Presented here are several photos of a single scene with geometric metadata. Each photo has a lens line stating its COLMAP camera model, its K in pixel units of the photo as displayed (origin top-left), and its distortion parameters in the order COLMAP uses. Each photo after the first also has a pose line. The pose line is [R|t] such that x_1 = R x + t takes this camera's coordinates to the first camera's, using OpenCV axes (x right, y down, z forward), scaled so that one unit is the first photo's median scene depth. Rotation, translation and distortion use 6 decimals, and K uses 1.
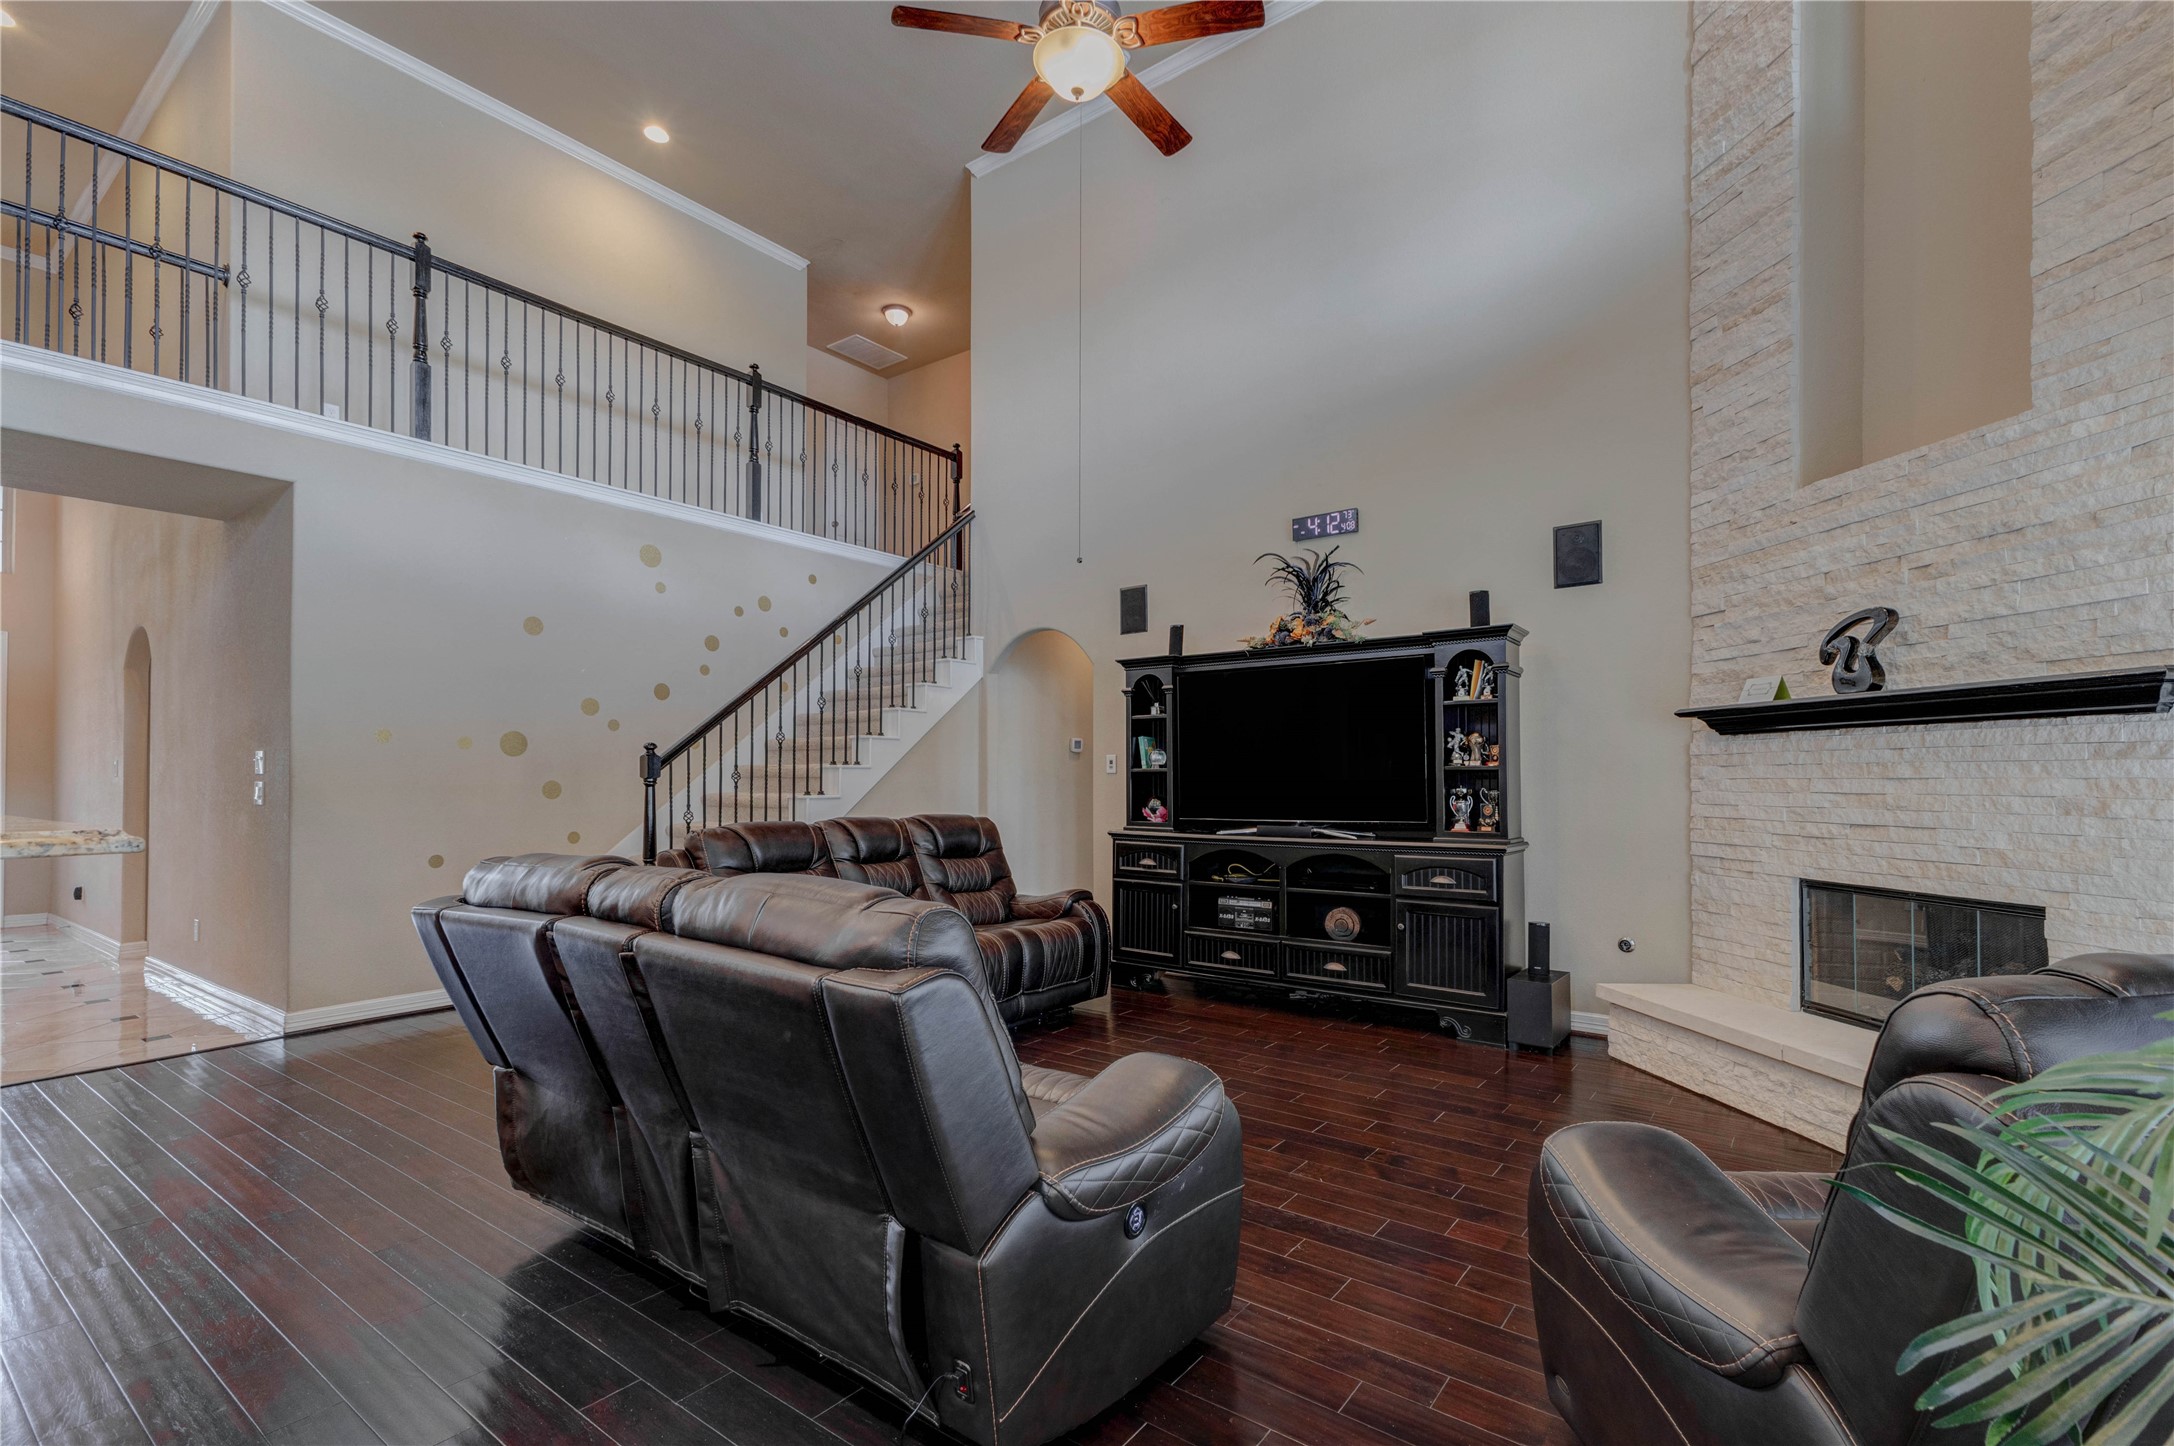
lens RADIAL K [[967.4, 0, 1093.7], [0, 967.4, 770.3], [0, 0, 1]] dist [0.001136, 0.000212]
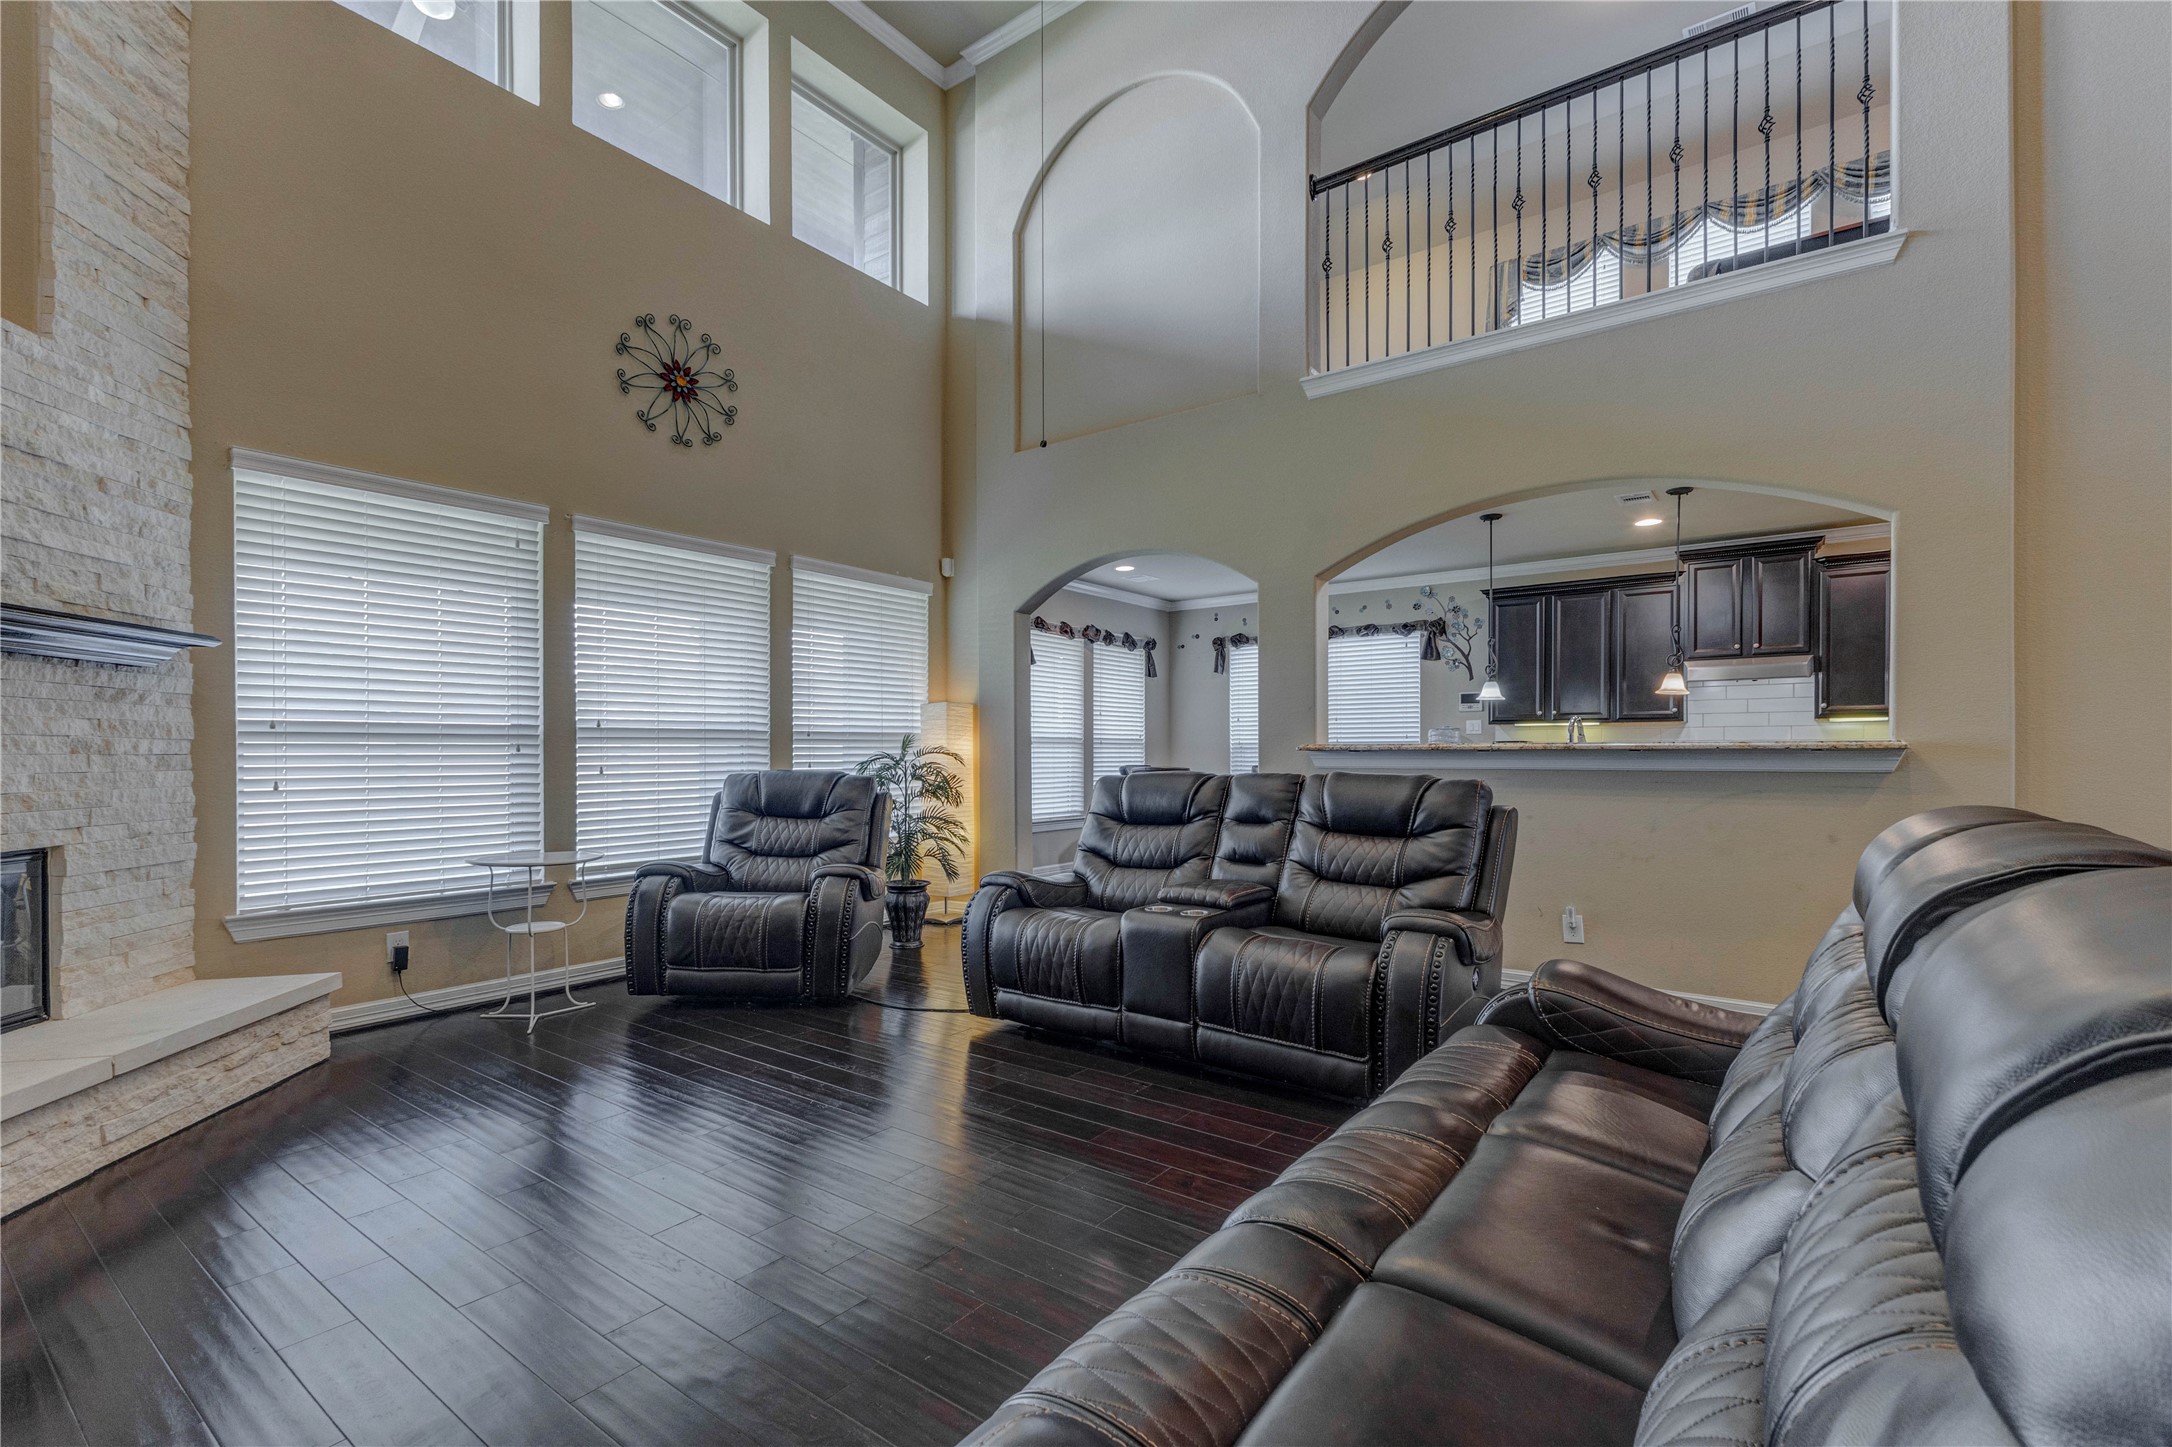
lens RADIAL K [[933.4, 0, 1084.4], [0, 933.4, 750.7], [0, 0, 1]] dist [0.012136, -0.000261]
pose [[-0.999959, -0.008976, 0.001160, -0.058090], [-0.008981, 0.999949, -0.004616, 0.029310], [-0.001118, -0.004626, -0.999989, 1.547866]]
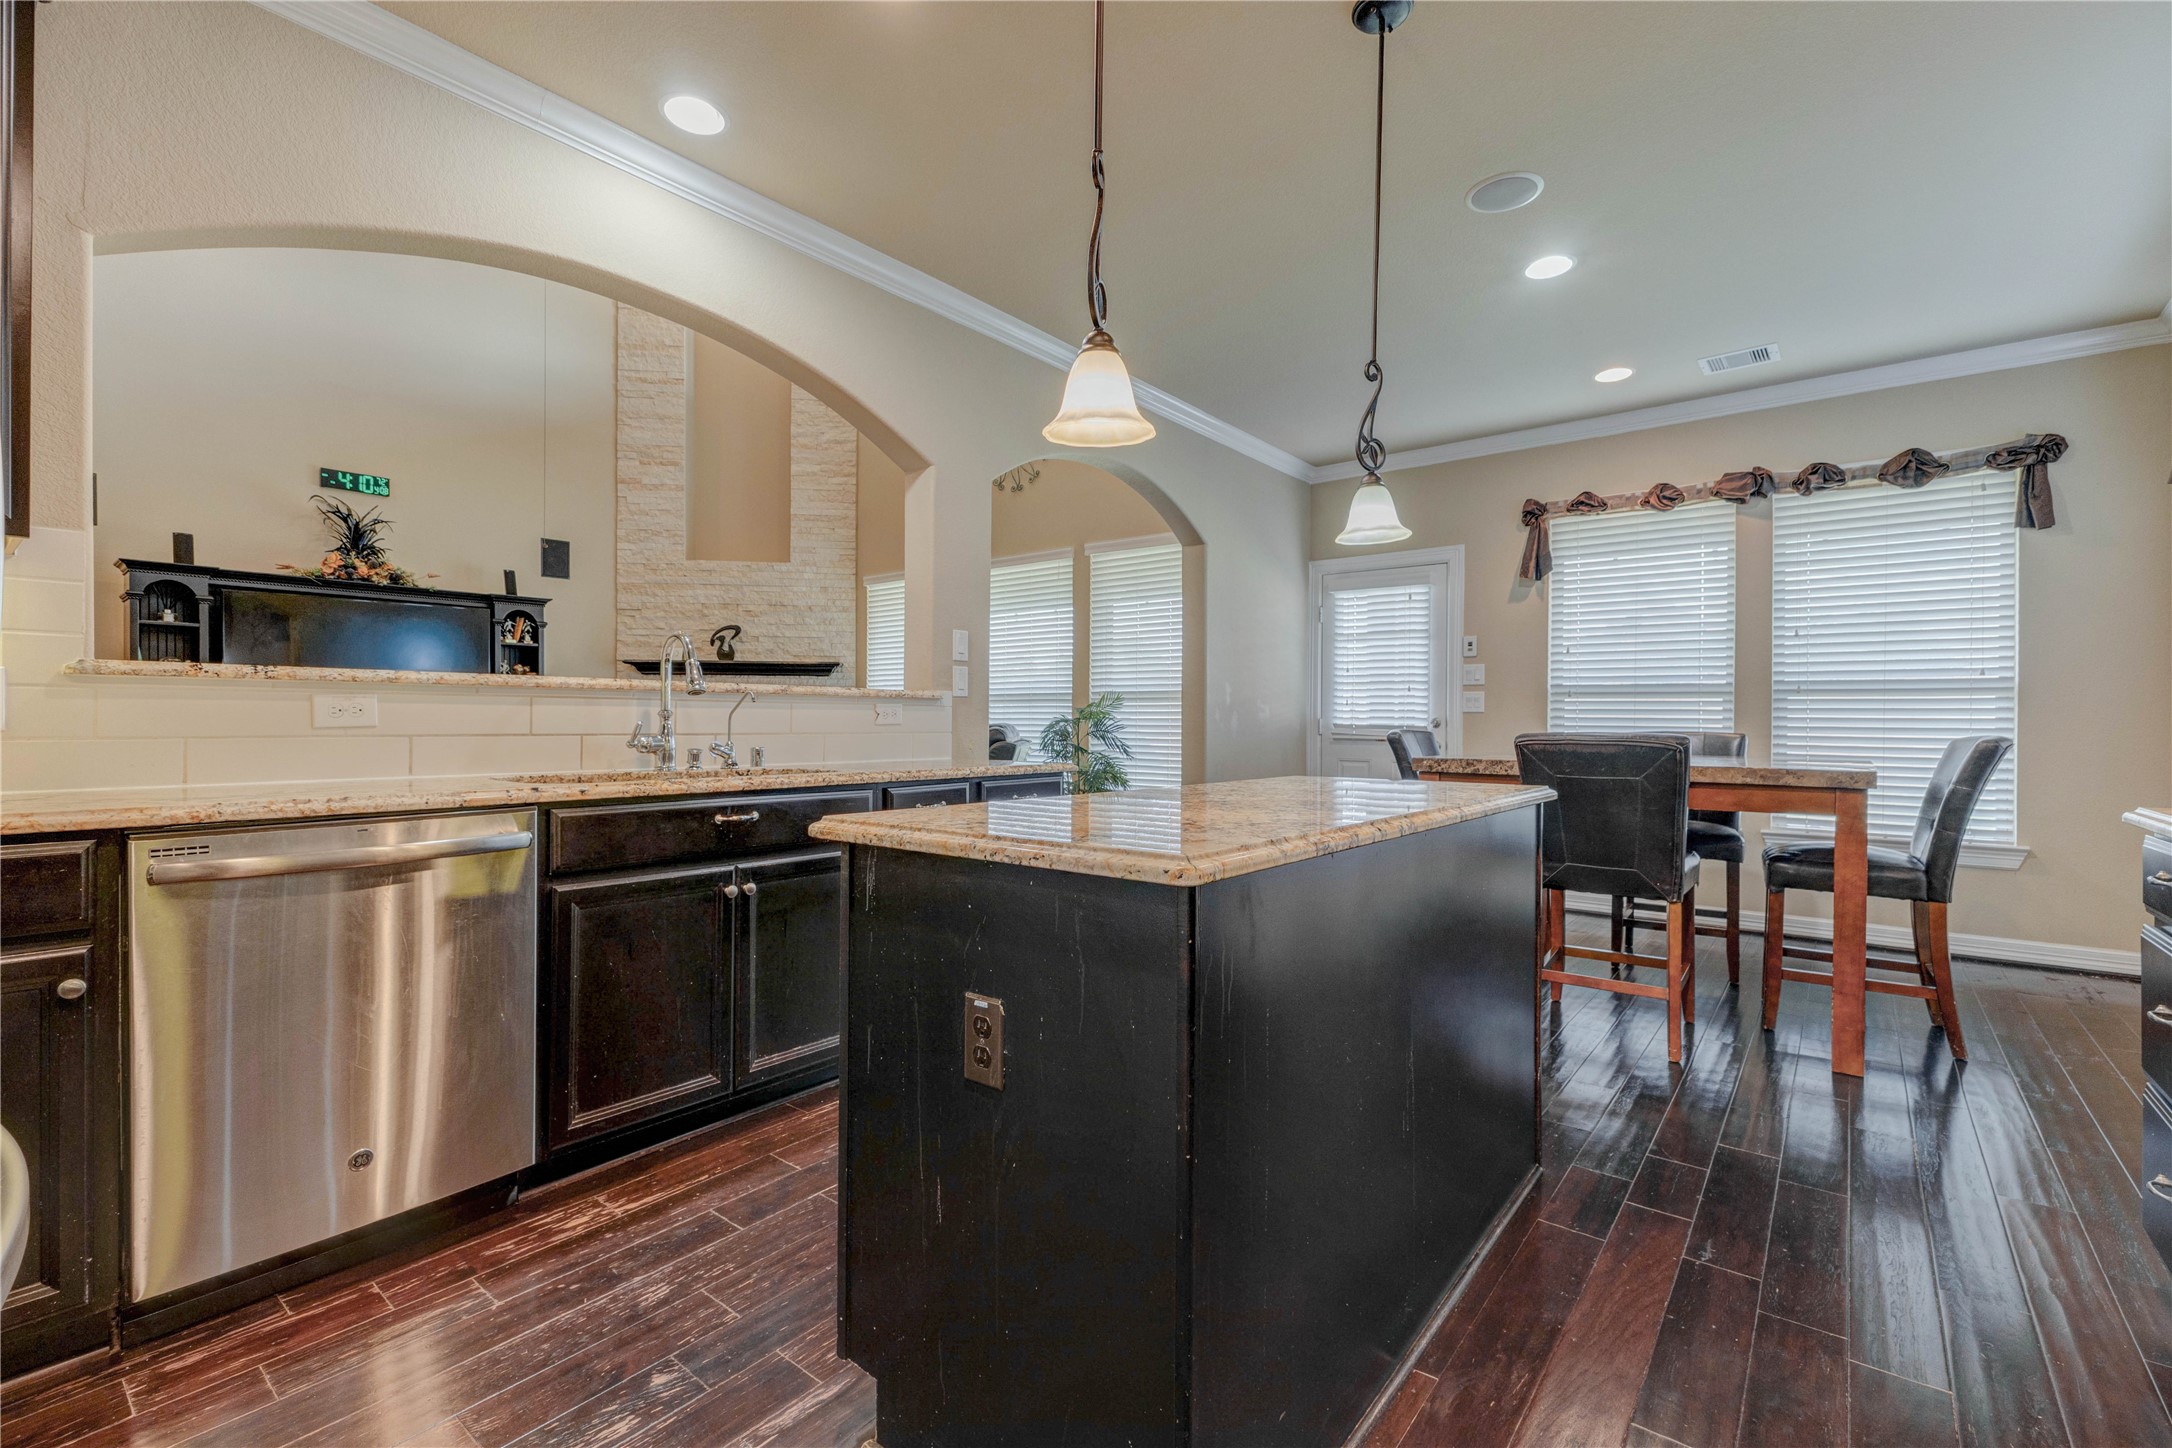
lens RADIAL K [[938.2, 0, 1071.4], [0, 938.2, 720.7], [0, 0, 1]] dist [0.000387, -0.000217]
pose [[0.035188, -0.002505, 0.999378, -1.316179], [-0.011954, 0.999924, 0.002927, 0.044558], [-0.999309, -0.012050, 0.035156, 0.086277]]
